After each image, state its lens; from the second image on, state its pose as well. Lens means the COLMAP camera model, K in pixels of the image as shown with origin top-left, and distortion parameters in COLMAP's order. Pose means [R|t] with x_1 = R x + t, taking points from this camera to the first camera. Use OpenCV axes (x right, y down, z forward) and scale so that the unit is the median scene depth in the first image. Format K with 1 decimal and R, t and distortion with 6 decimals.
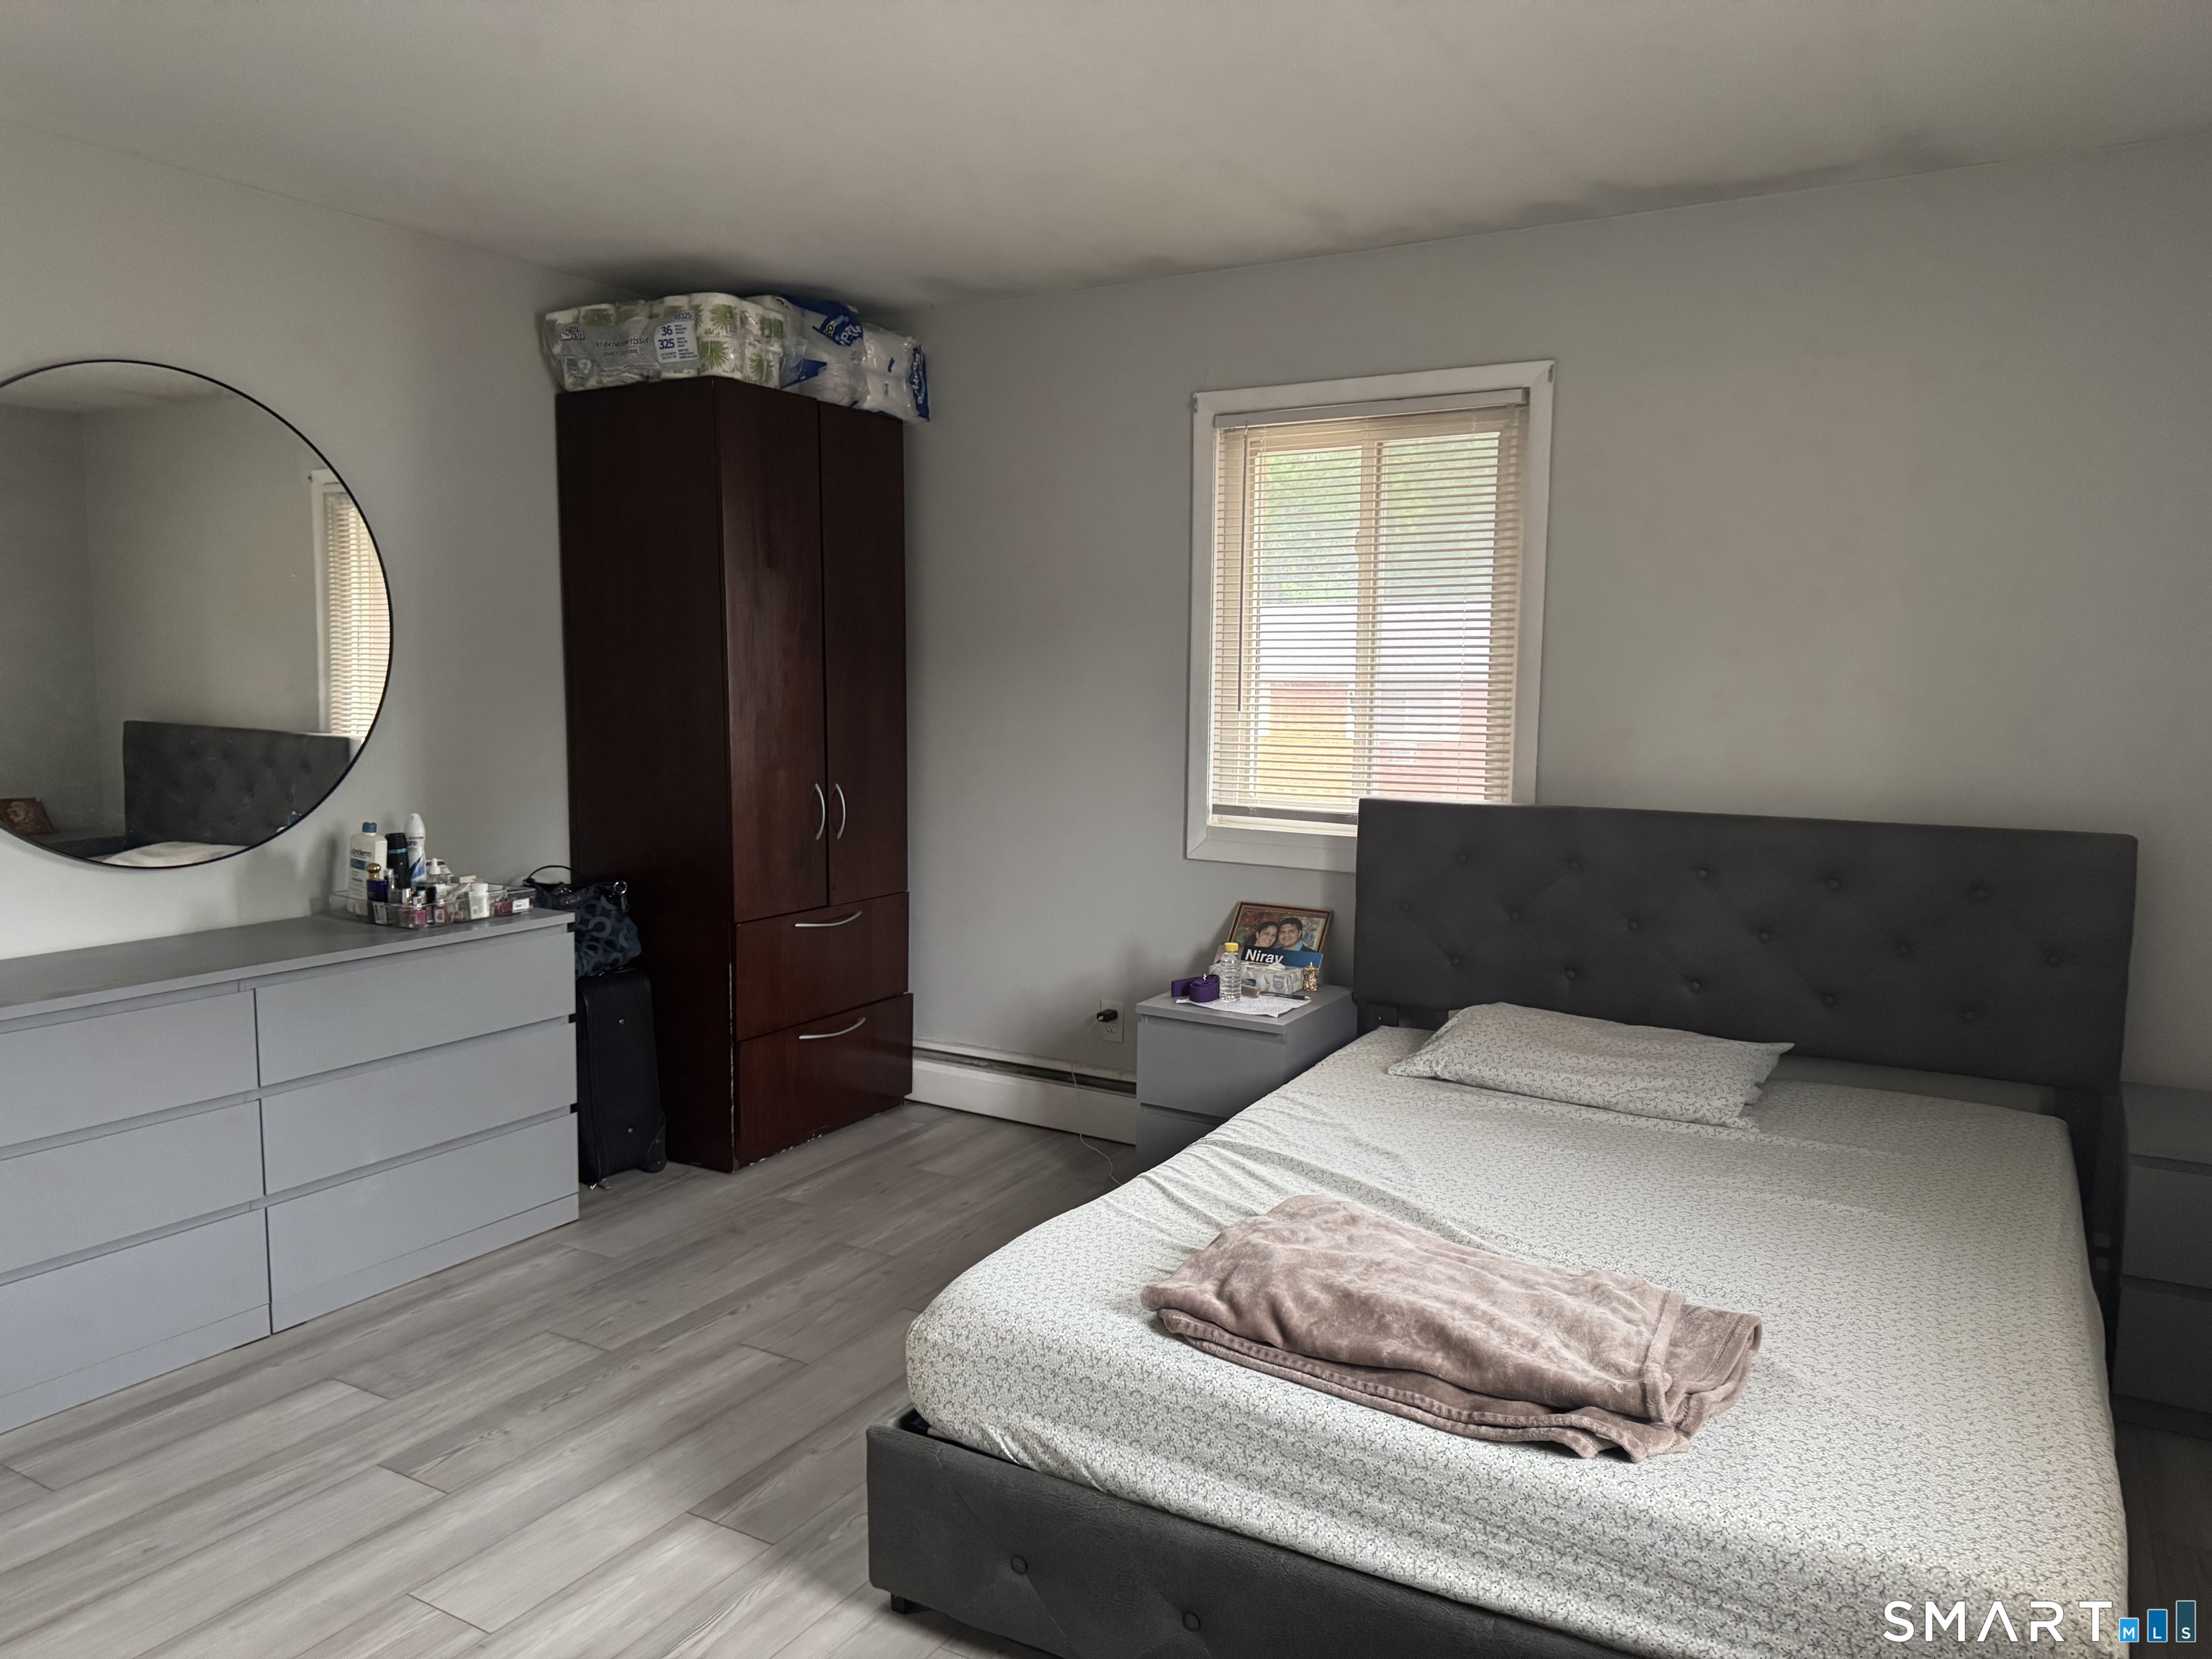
lens RADIAL K [[1558.7, 0, 1115.0], [0, 1558.7, 830.6], [0, 0, 1]] dist [0.148941, -0.284341]
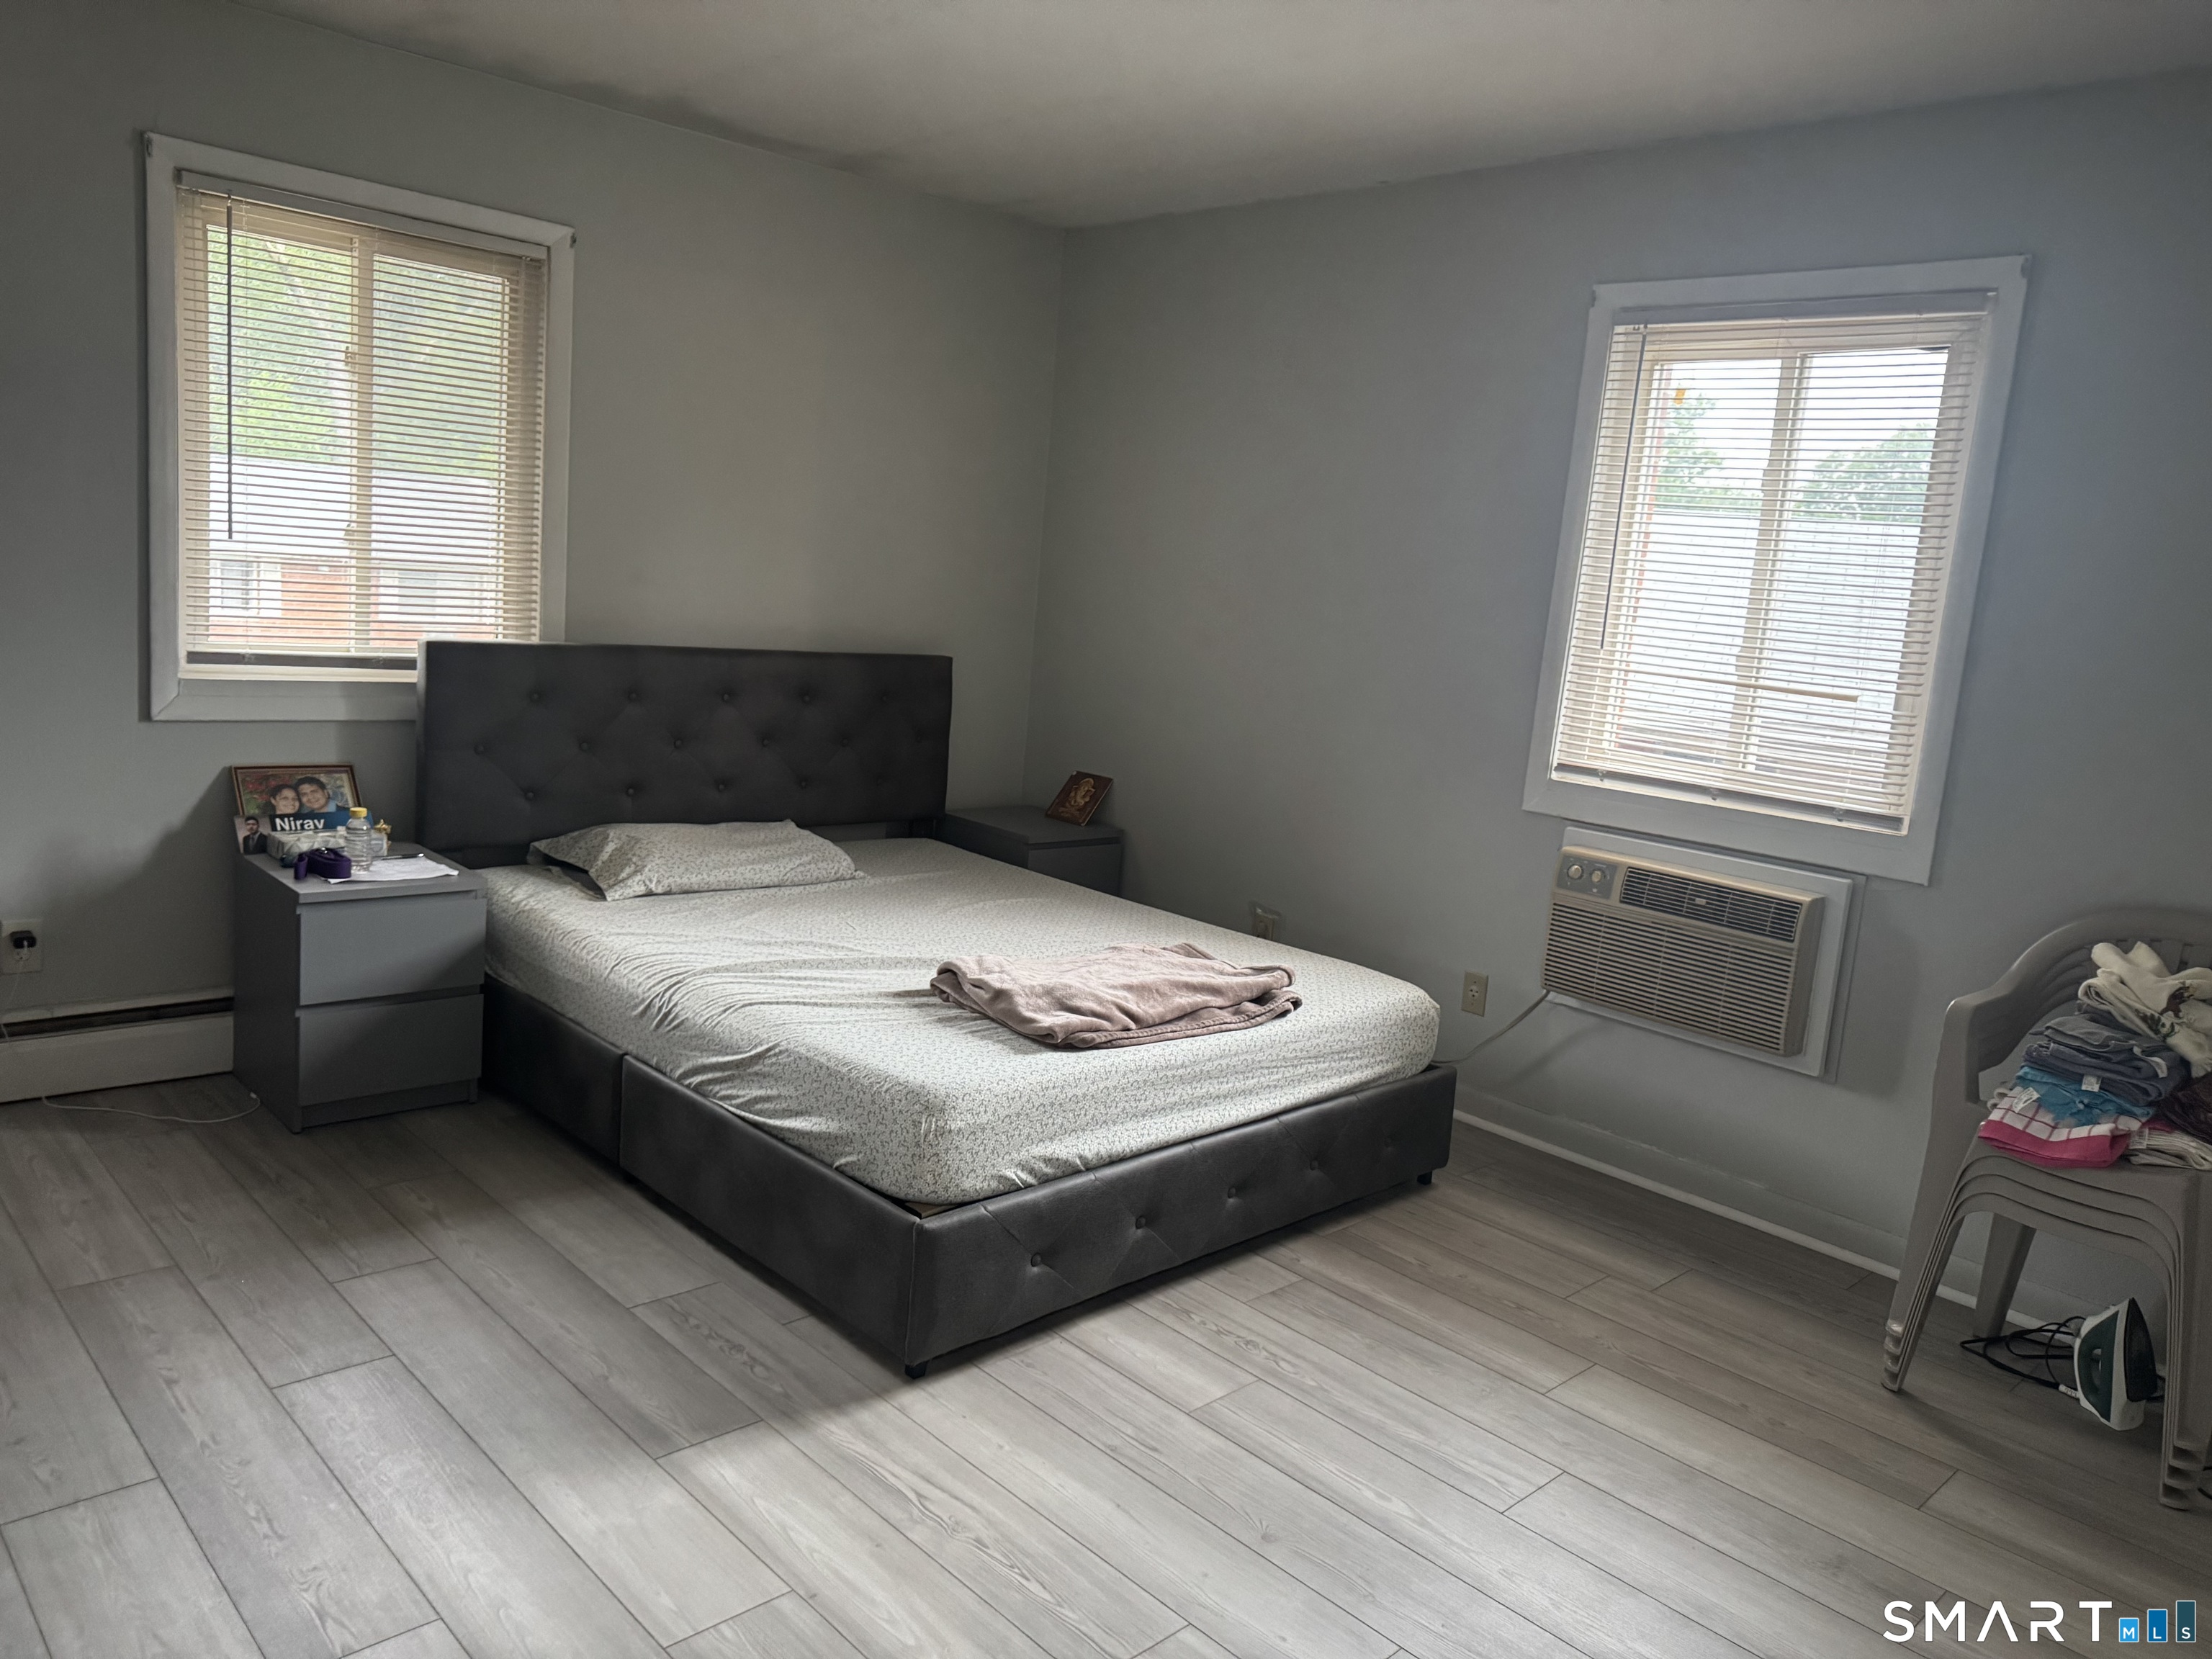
lens RADIAL K [[1566.8, 0, 1145.9], [0, 1566.8, 798.5], [0, 0, 1]] dist [0.087366, -0.099483]
pose [[0.255908, -0.125611, 0.958506, -0.713495], [0.020706, 0.992007, 0.124473, -0.039301], [-0.966479, -0.012007, 0.256463, 0.343638]]
